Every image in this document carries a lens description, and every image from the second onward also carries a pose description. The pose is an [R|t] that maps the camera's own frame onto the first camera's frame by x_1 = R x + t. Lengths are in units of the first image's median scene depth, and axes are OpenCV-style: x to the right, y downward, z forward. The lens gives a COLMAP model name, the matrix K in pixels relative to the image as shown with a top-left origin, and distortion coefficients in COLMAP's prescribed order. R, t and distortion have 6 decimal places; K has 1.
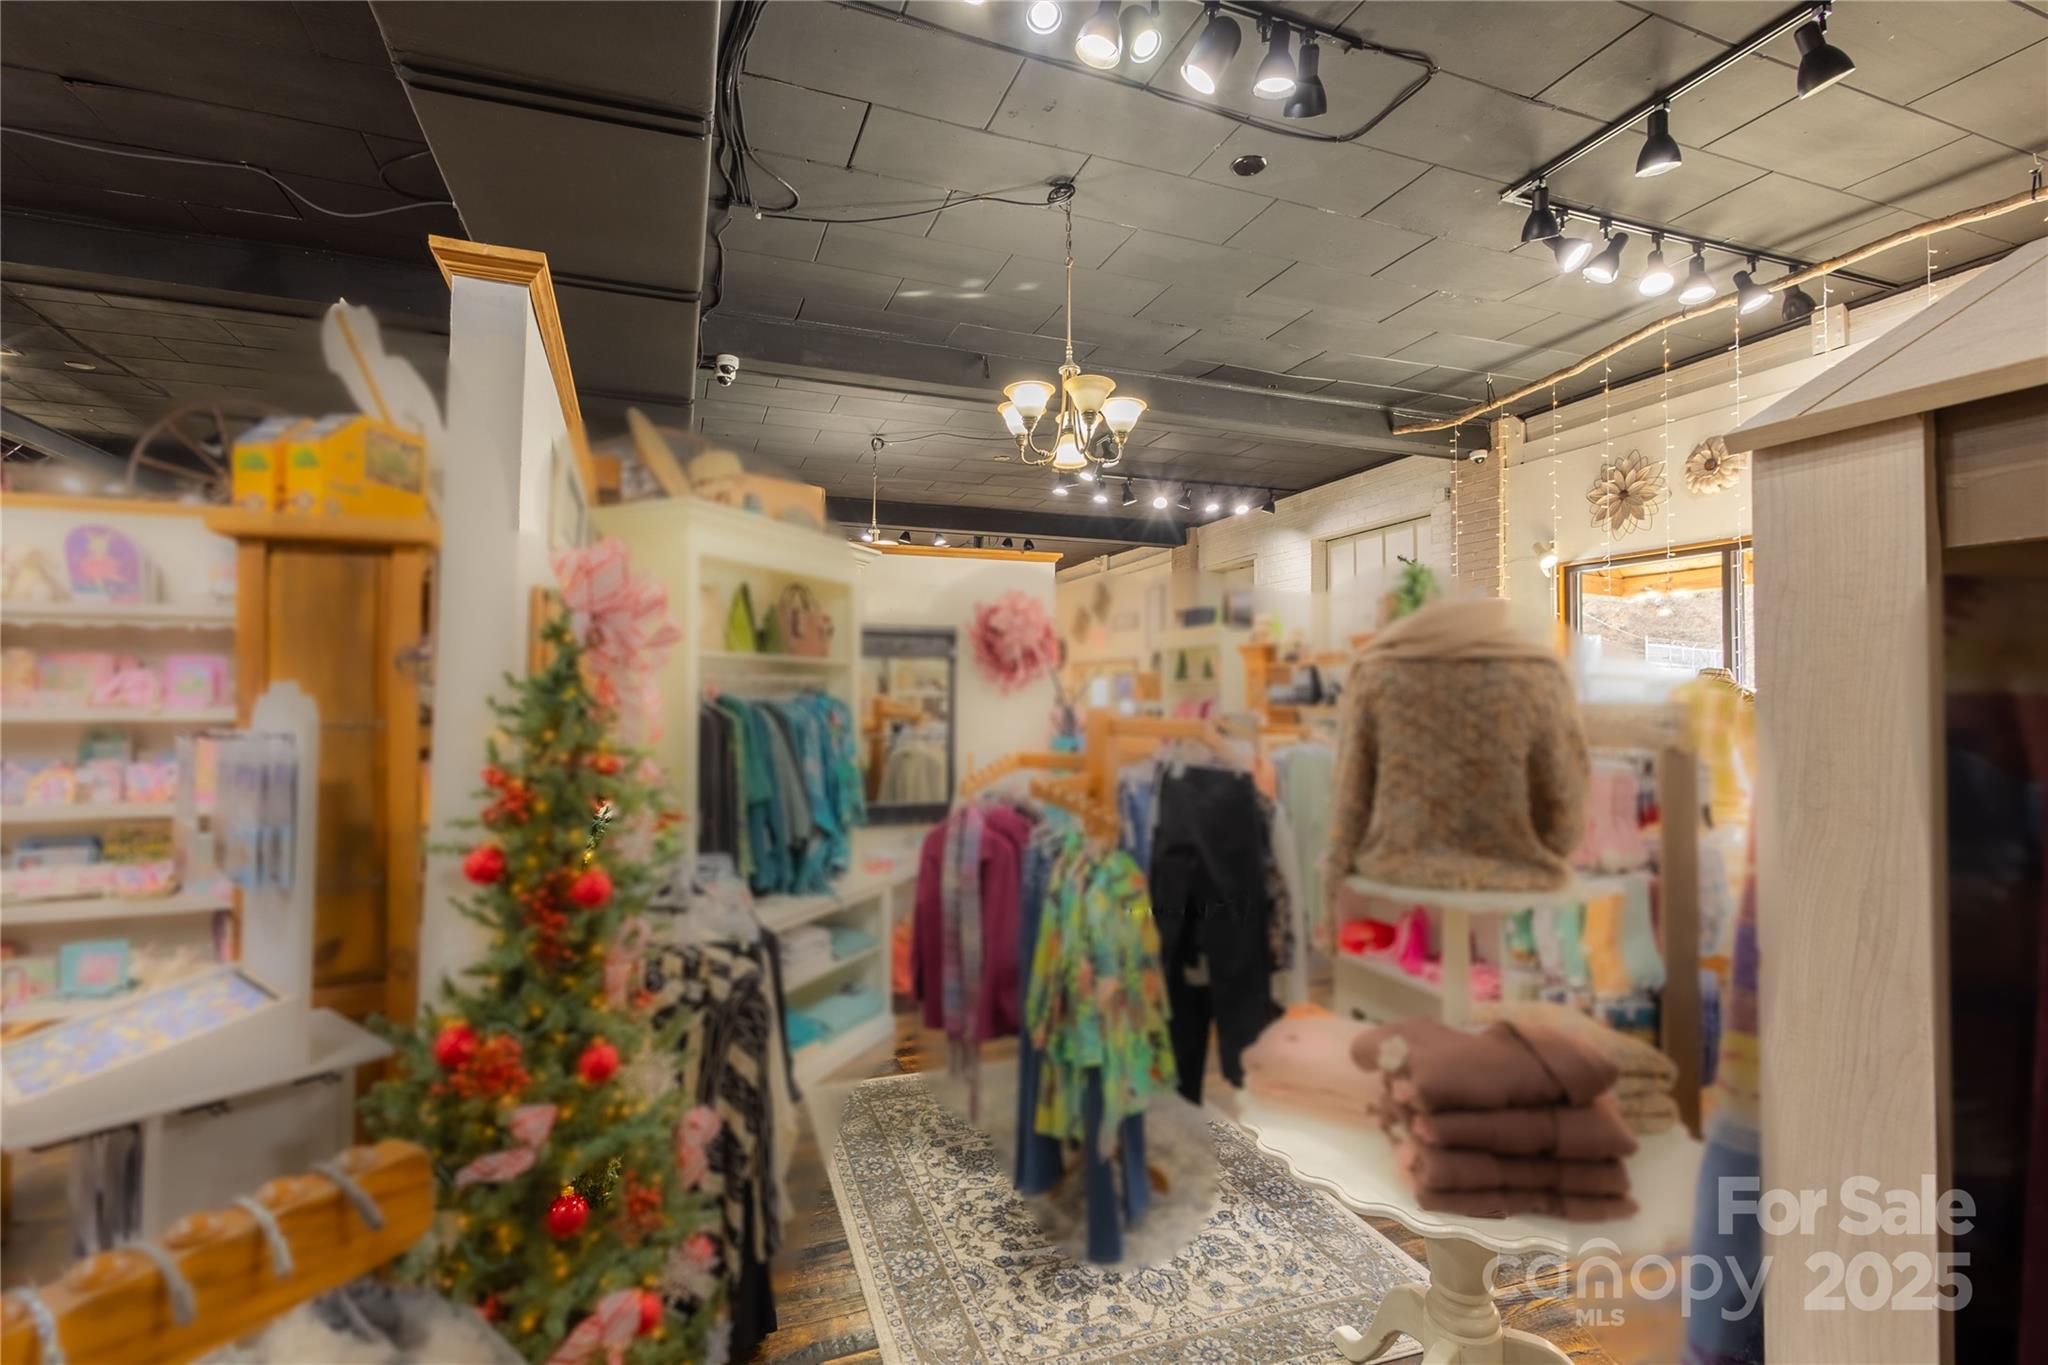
lens RADIAL K [[938.0, 0, 1026.9], [0, 938.0, 687.8], [0, 0, 1]] dist [0.011650, -0.004590]
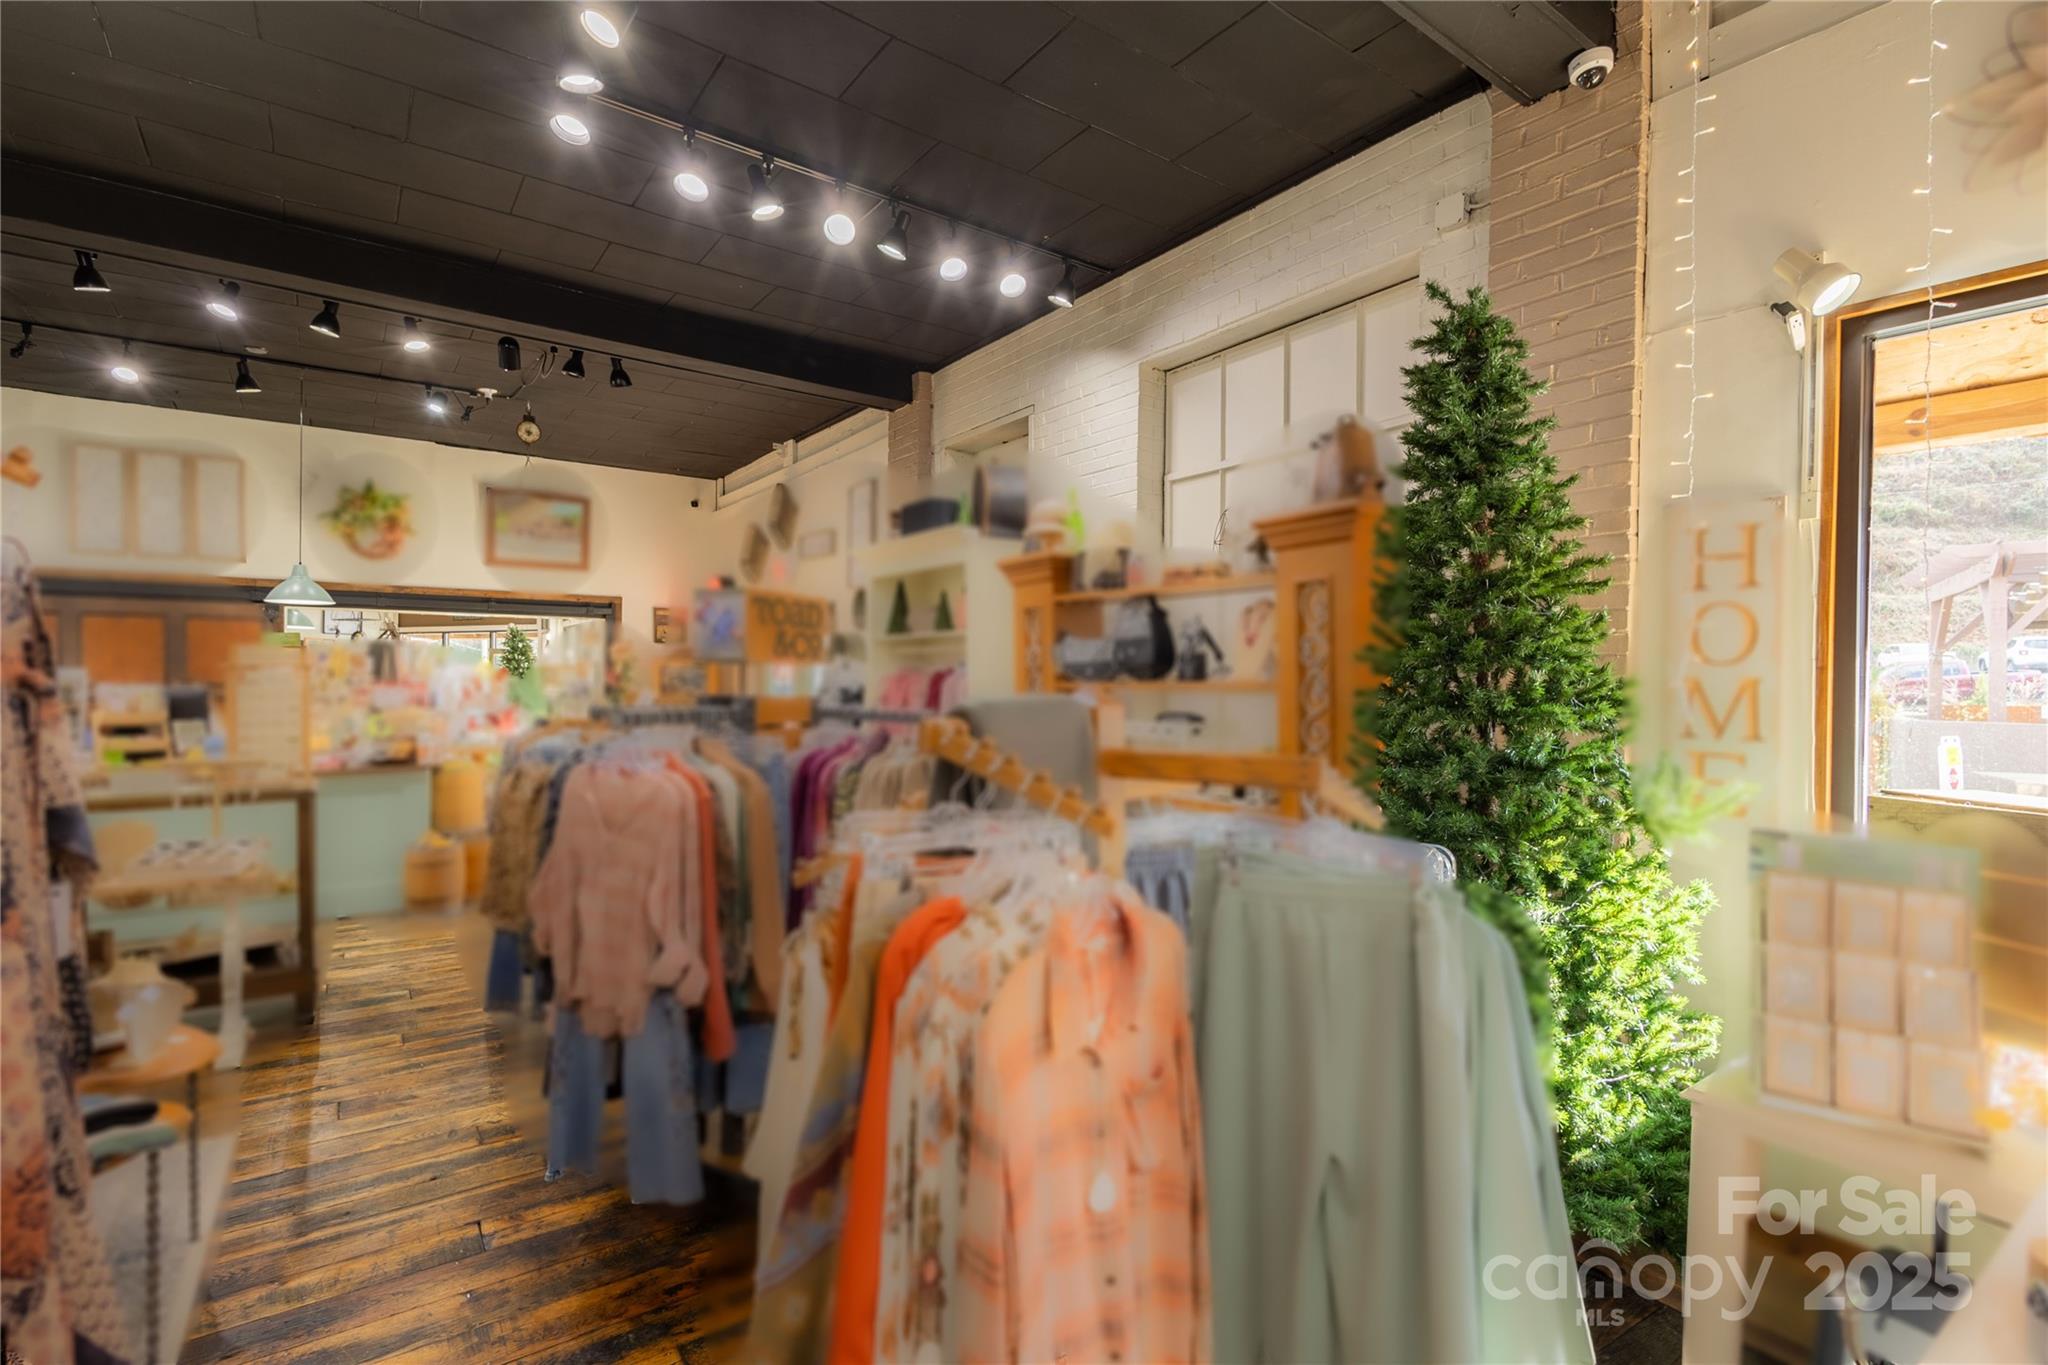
lens RADIAL K [[938.0, 0, 1020.2], [0, 938.0, 684.4], [0, 0, 1]] dist [0.011650, -0.004590]
pose [[0.967267, 0.011462, 0.253503, 0.107875], [-0.016061, 0.999742, 0.016080, 0.013080], [-0.253253, -0.019625, 0.967201, 0.506819]]
